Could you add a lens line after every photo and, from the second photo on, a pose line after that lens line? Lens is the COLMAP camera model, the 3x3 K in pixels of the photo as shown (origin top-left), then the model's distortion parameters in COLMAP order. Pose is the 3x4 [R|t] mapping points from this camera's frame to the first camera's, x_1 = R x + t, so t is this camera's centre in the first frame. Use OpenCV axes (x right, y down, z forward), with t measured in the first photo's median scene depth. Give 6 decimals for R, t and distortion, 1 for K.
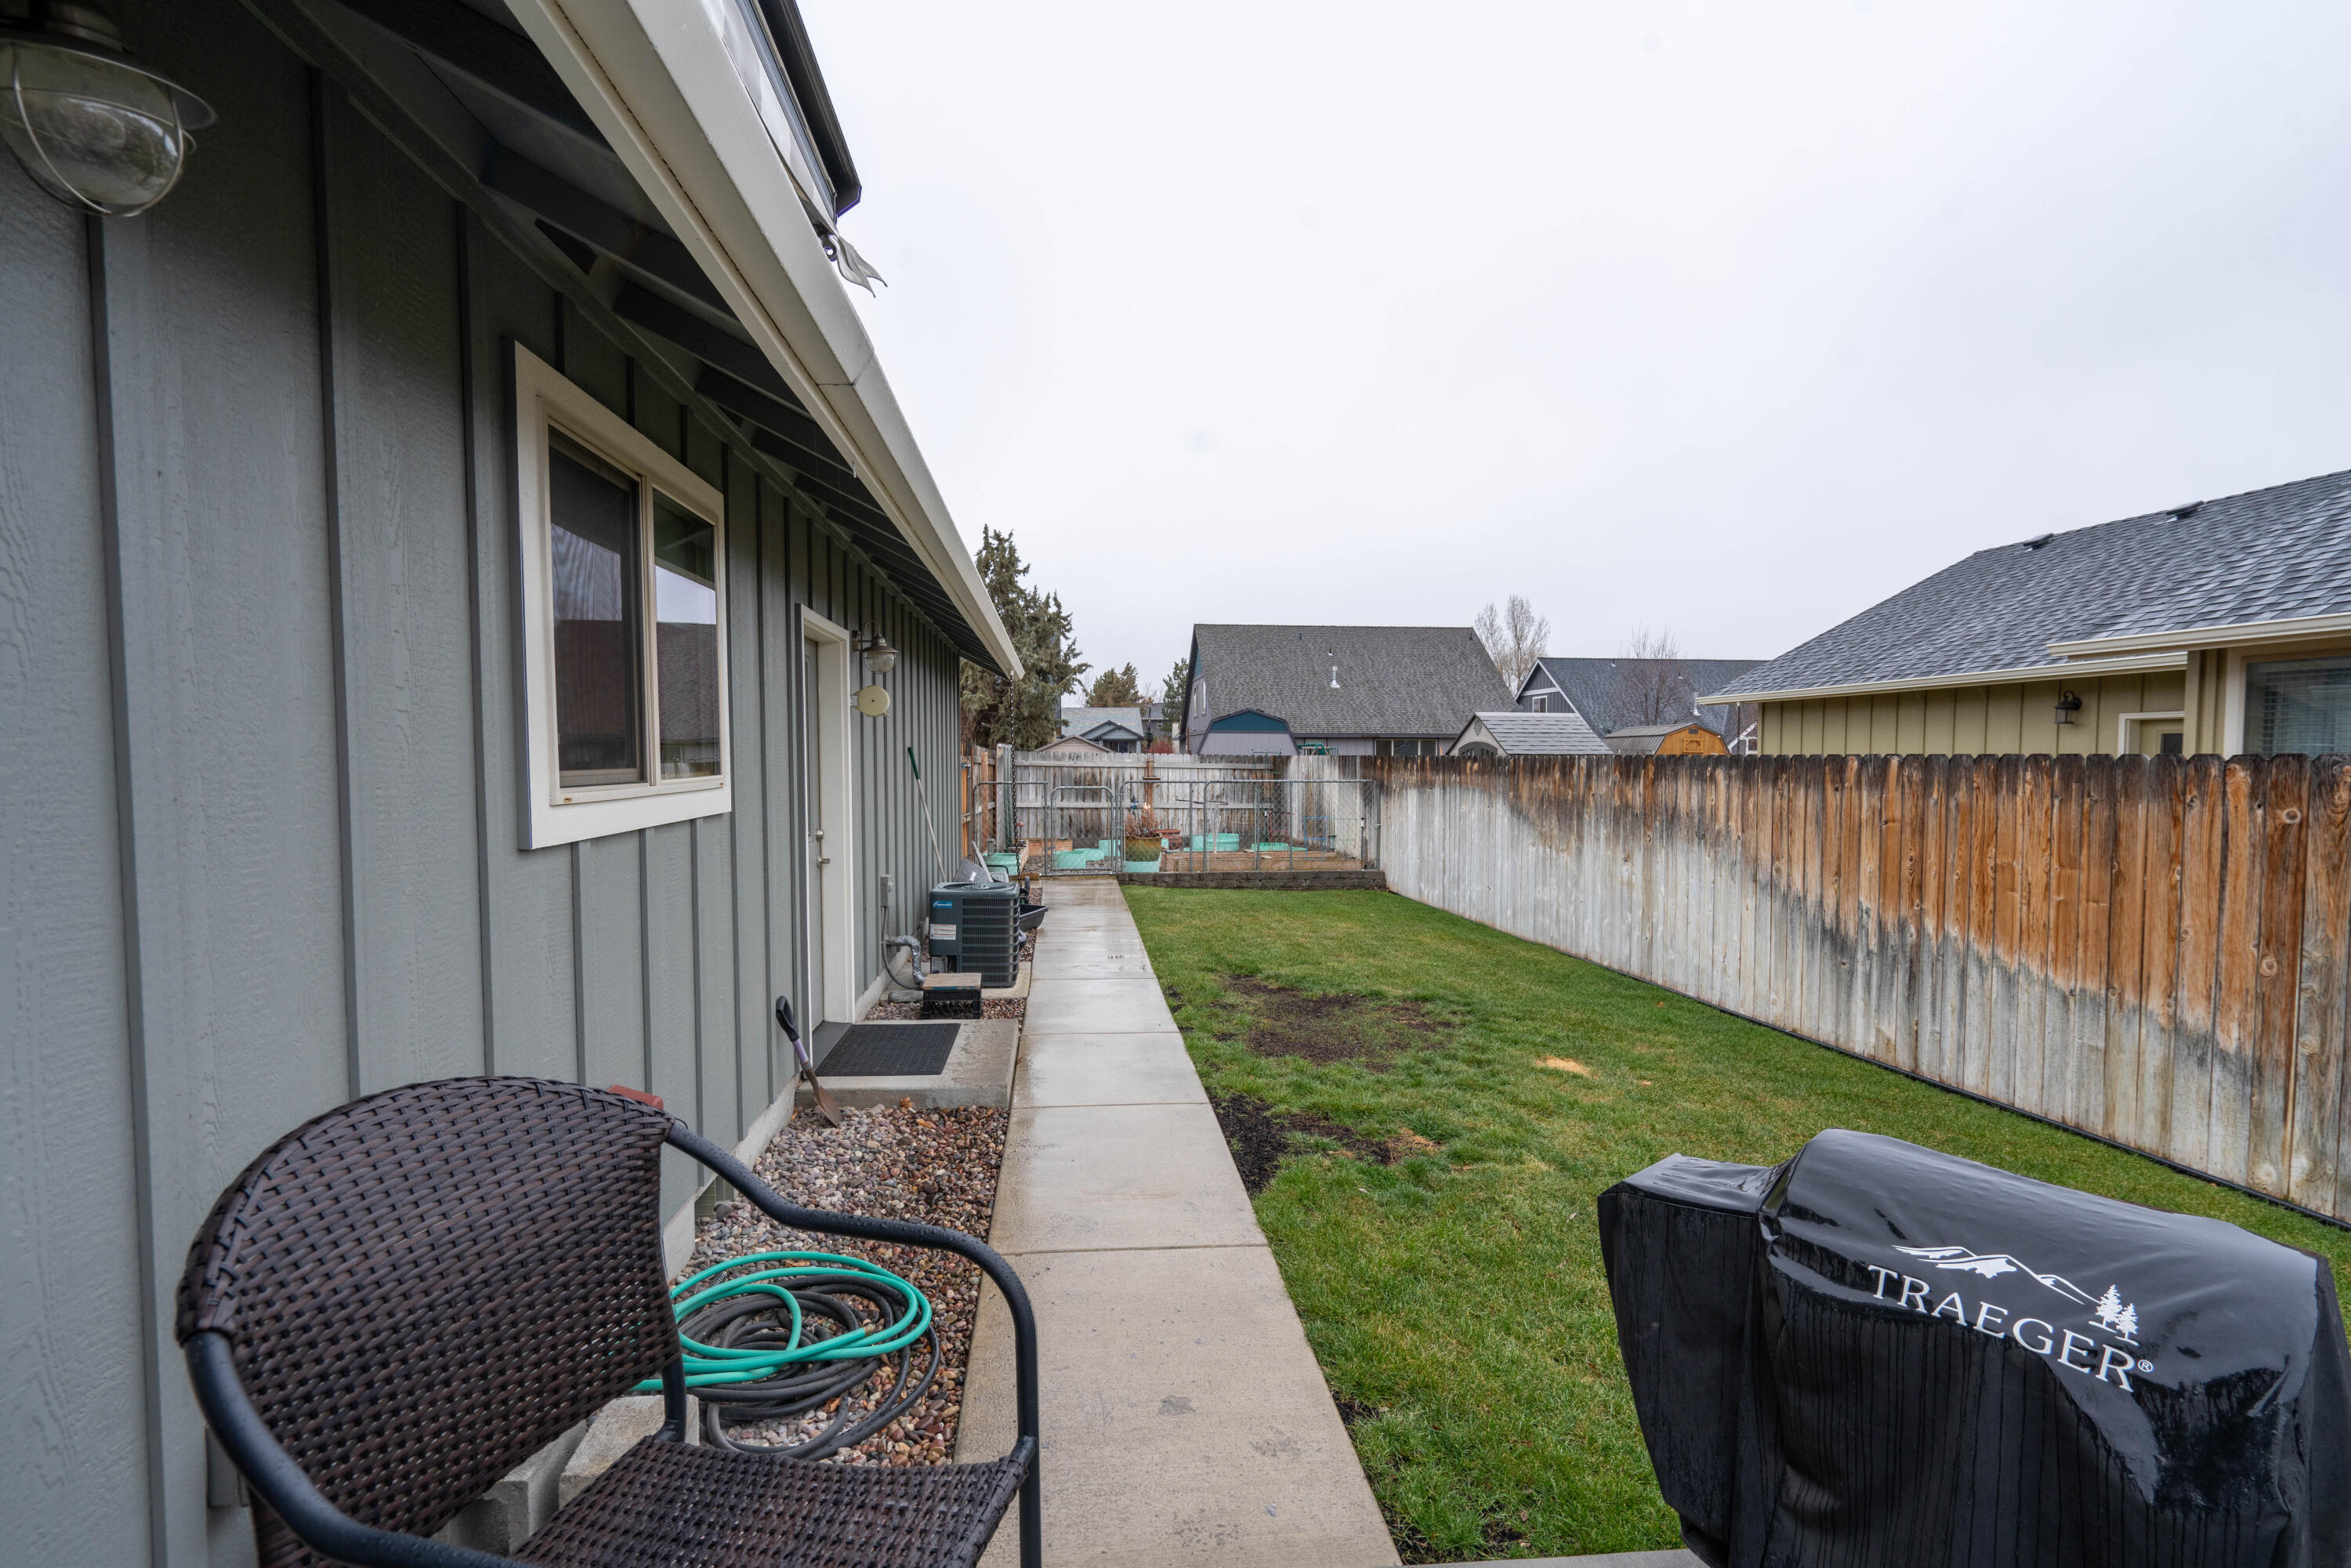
lens RADIAL K [[1063.7, 0, 1173.0], [0, 1063.7, 795.0], [0, 0, 1]] dist [-0.009367, 0.004535]
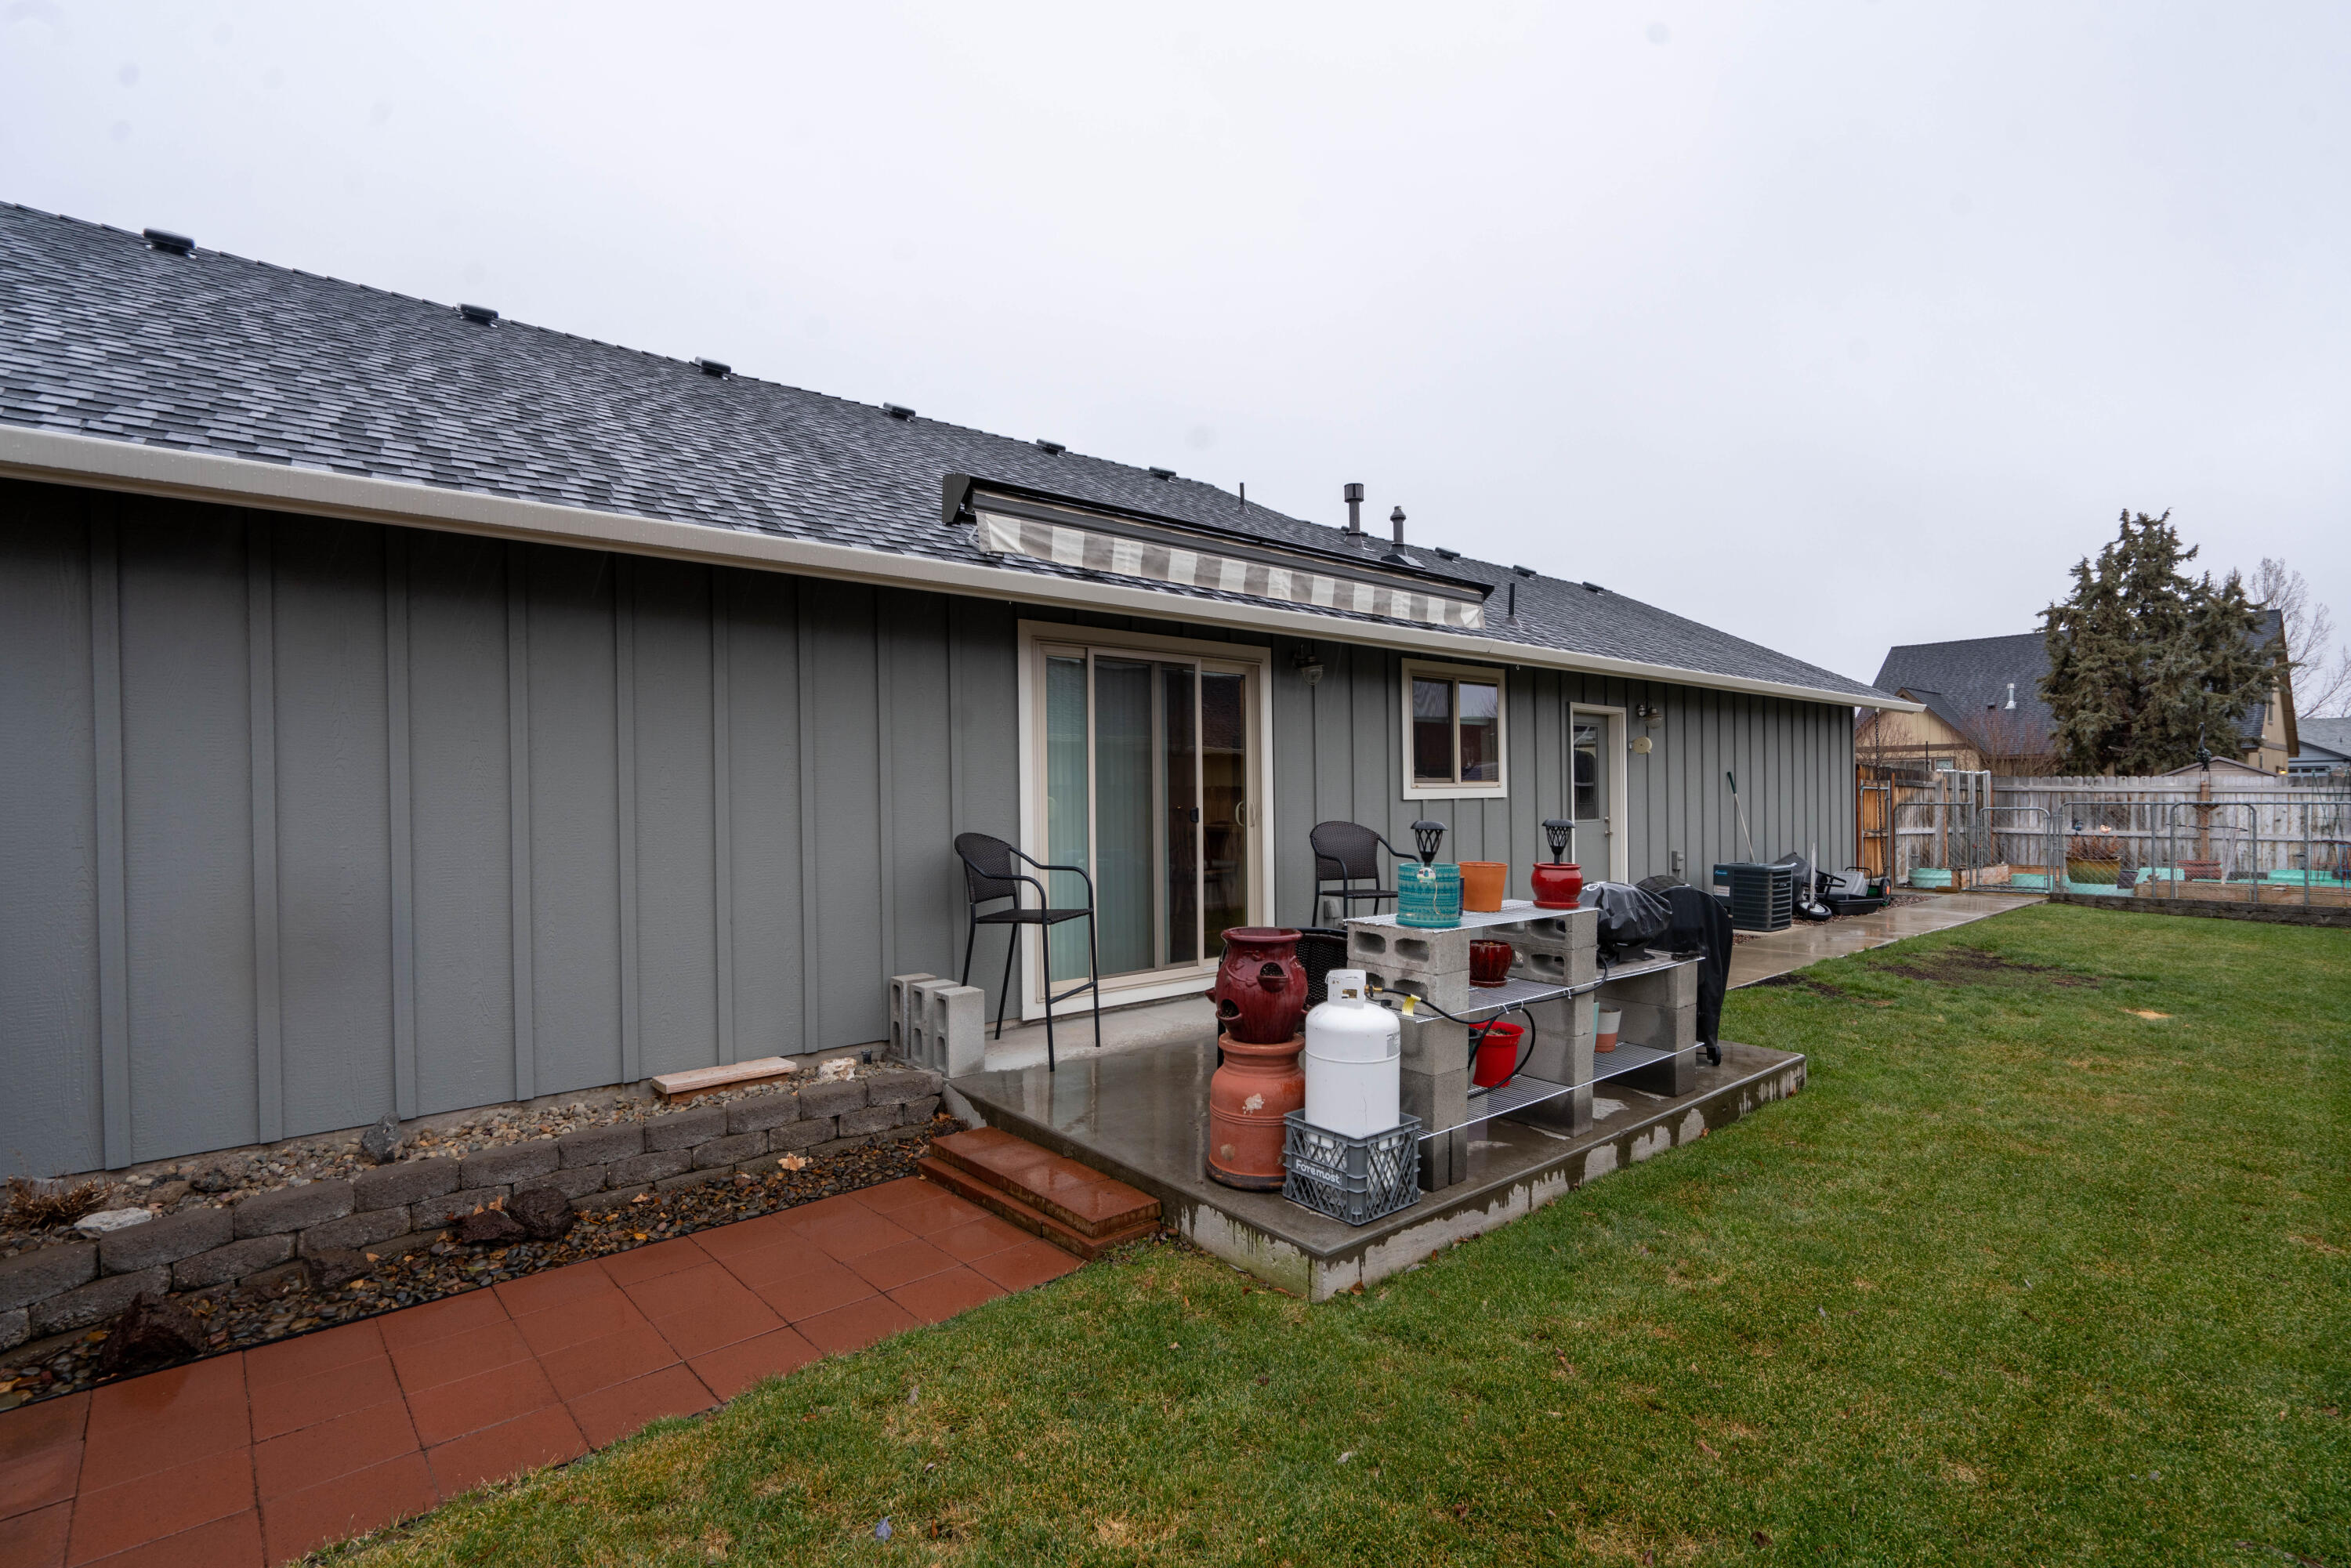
lens RADIAL K [[1063.7, 0, 1175.6], [0, 1063.7, 804.0], [0, 0, 1]] dist [-0.009367, 0.004535]
pose [[0.561534, 0.002303, -0.827451, 0.104552], [-0.023844, 0.999626, -0.013399, 0.007326], [0.827110, 0.027253, 0.561378, -0.089266]]
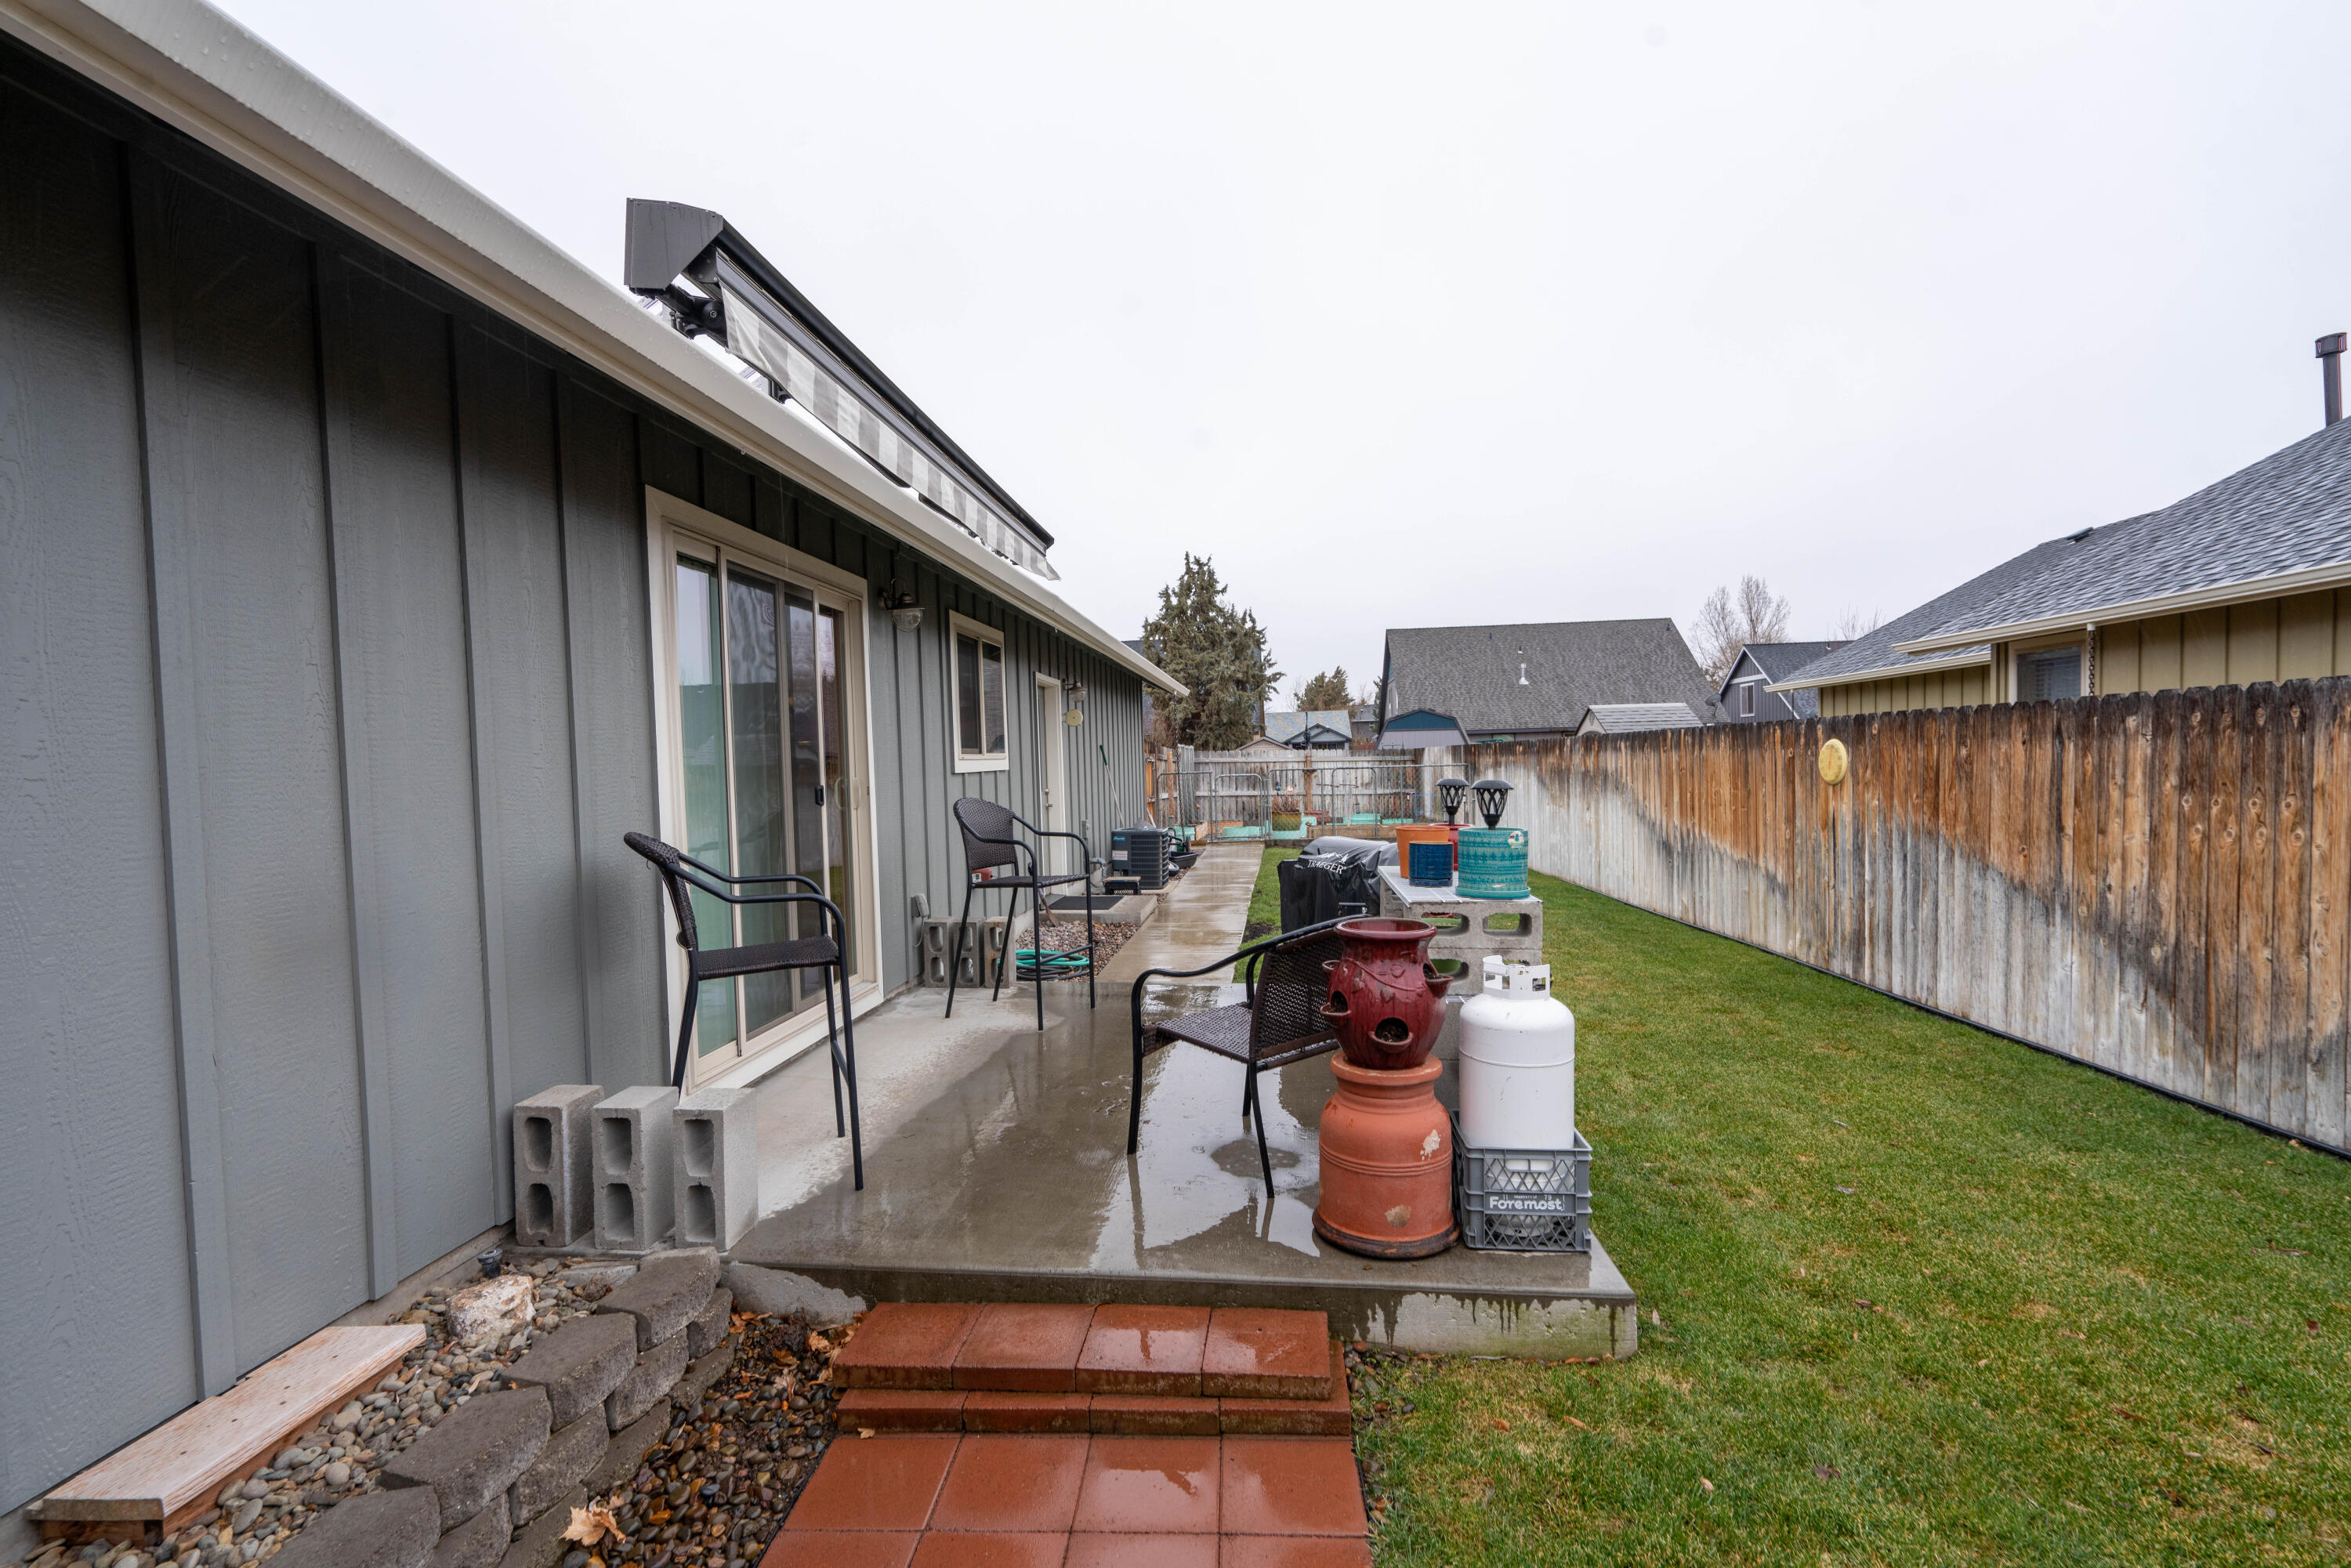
lens RADIAL K [[1063.7, 0, 1167.4], [0, 1063.7, 801.8], [0, 0, 1]] dist [-0.009367, 0.004535]
pose [[0.977532, -0.020204, -0.209816, 0.035280], [0.020614, 0.999787, -0.000233, 0.008227], [0.209776, -0.004097, 0.977741, -0.104324]]
